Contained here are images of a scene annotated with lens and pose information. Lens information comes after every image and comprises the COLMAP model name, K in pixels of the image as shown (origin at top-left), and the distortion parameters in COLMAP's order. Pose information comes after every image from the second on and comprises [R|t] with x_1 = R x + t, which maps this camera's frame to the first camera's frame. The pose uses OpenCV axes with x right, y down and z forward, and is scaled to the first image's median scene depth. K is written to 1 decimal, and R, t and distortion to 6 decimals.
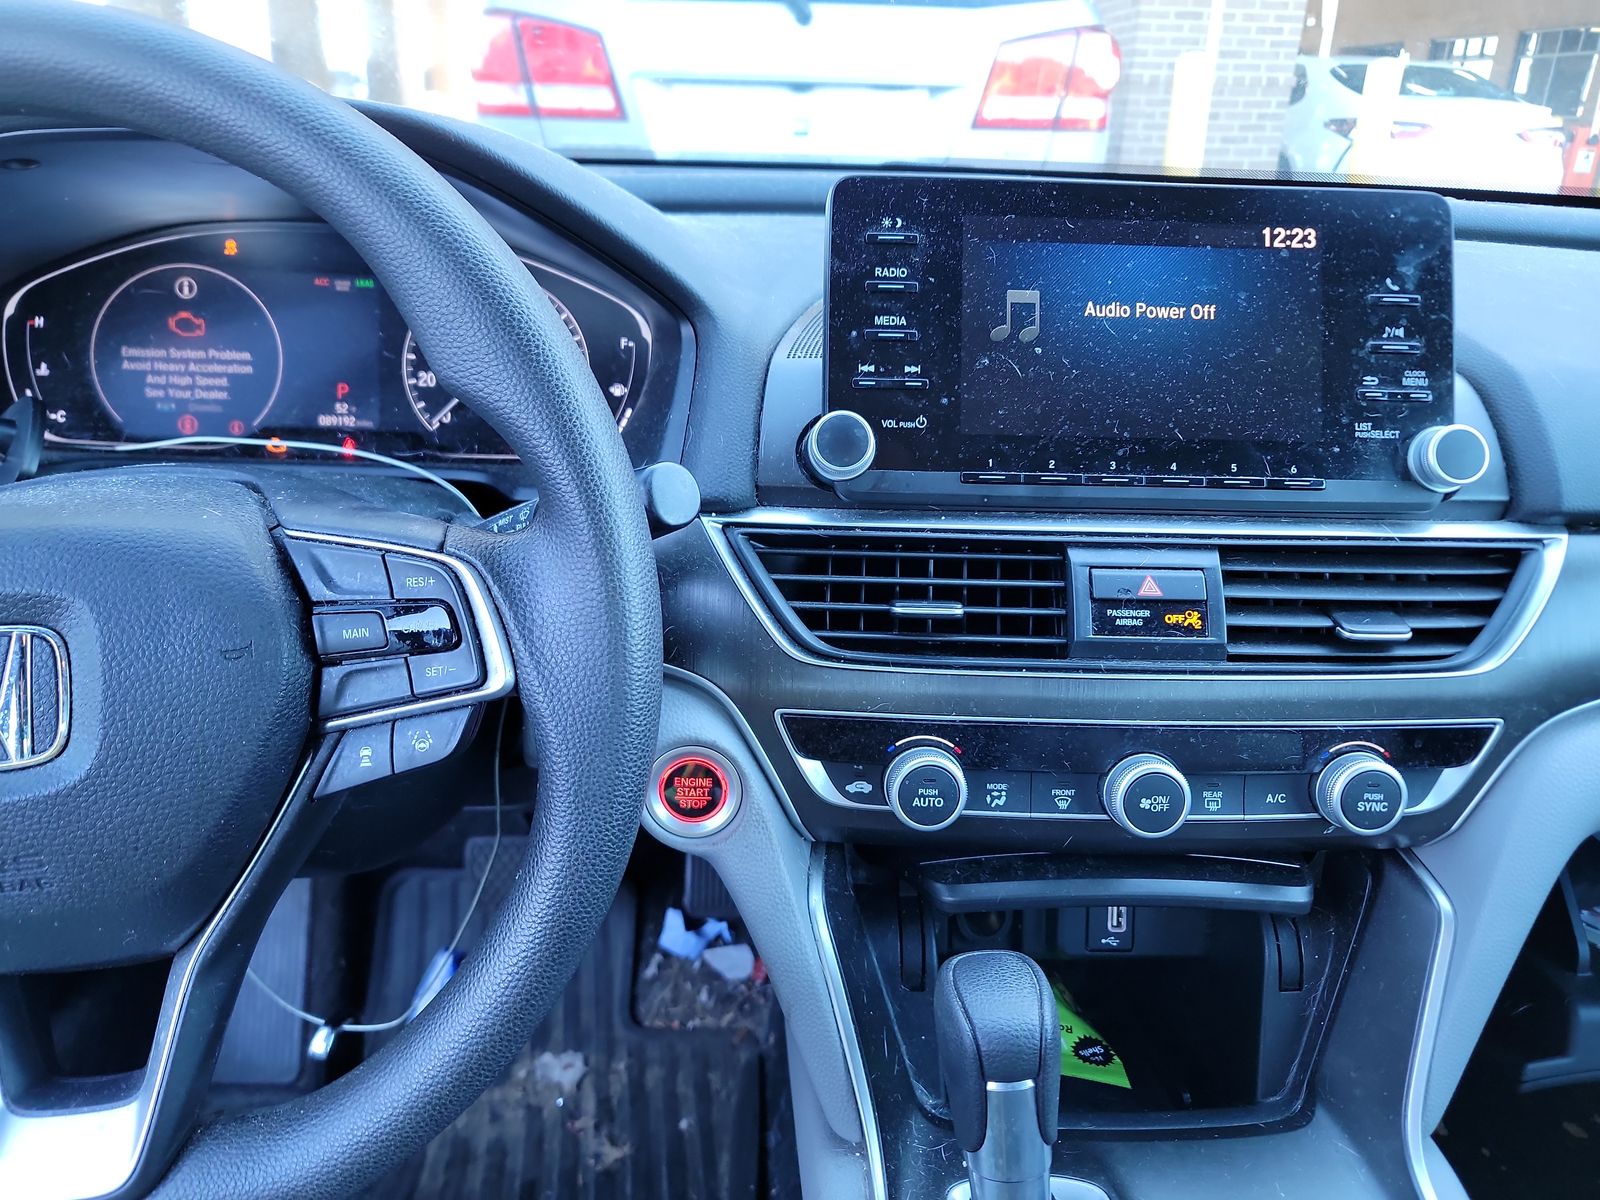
lens RADIAL K [[1136.2, 0, 843.8], [0, 1136.2, 583.8], [0, 0, 1]] dist [0.038624, -0.030848]
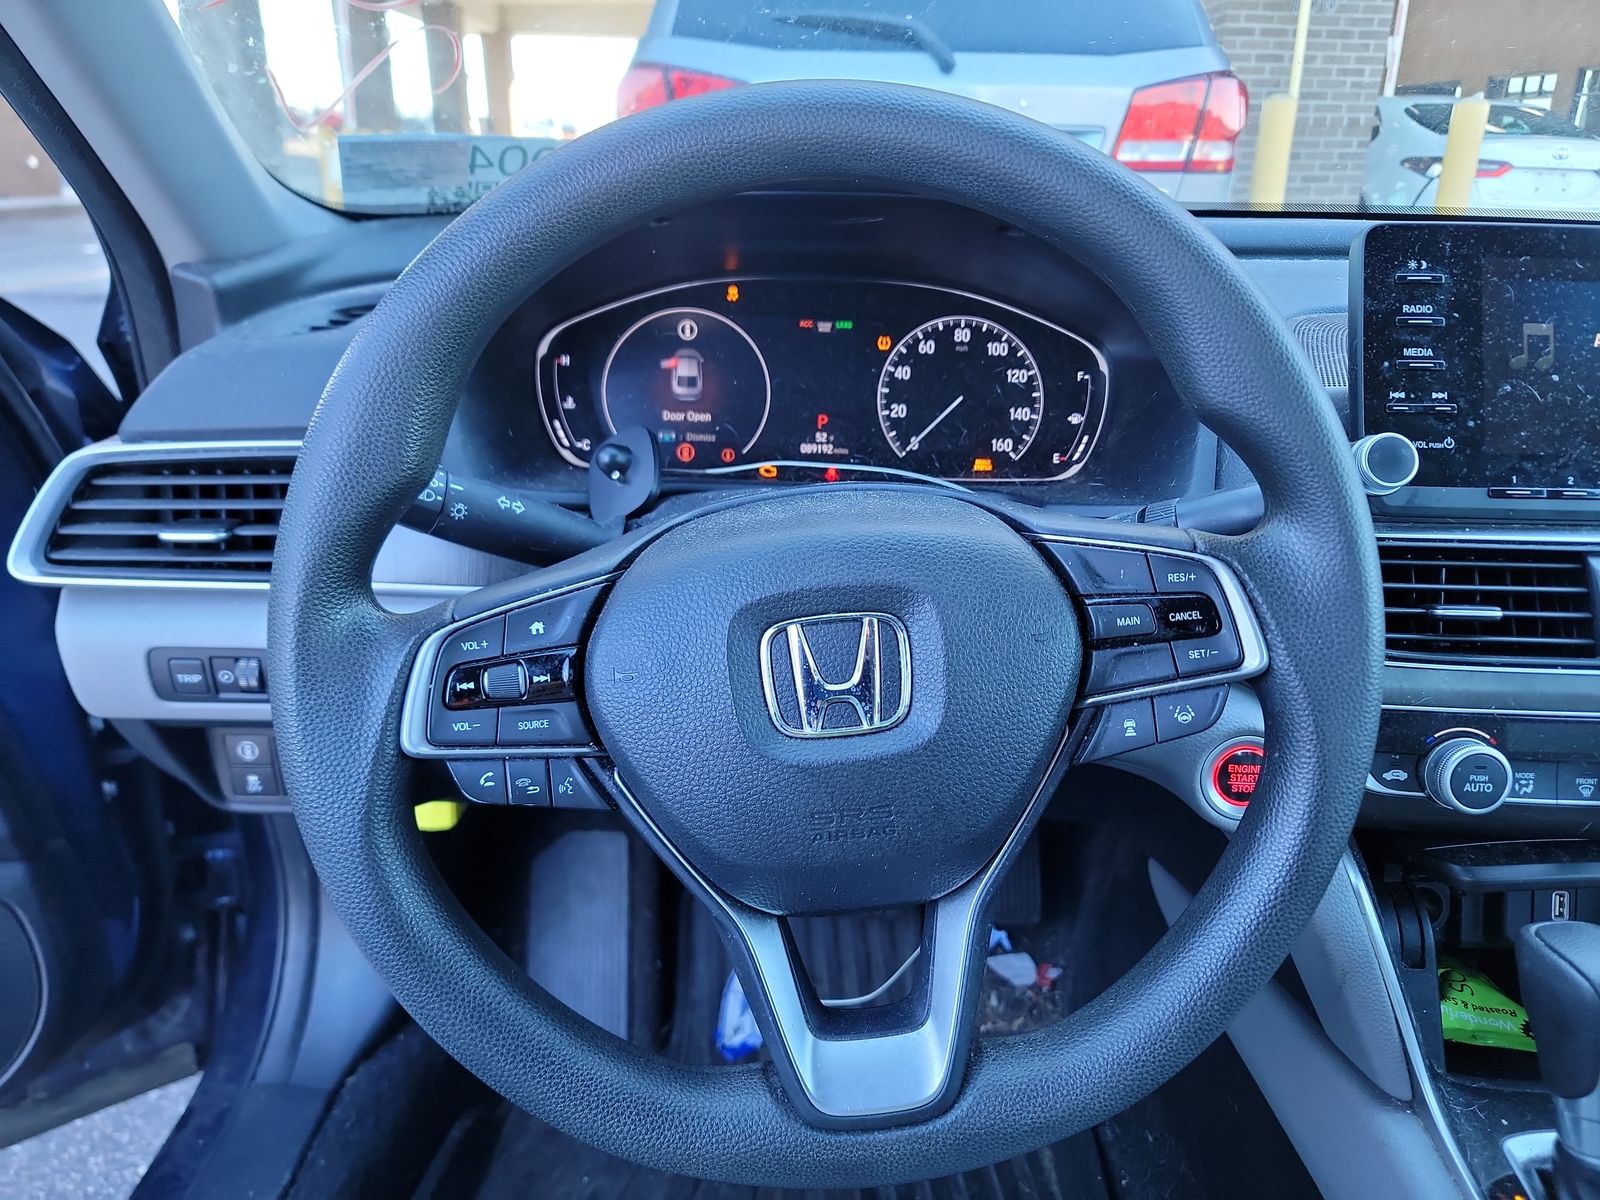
lens RADIAL K [[1136.2, 0, 864.0], [0, 1136.2, 589.2], [0, 0, 1]] dist [0.038624, -0.030848]
pose [[0.999740, 0.000087, -0.022781, -0.386487], [-0.000721, 0.999613, -0.027827, 0.025010], [0.022770, 0.027836, 0.999353, -0.097141]]
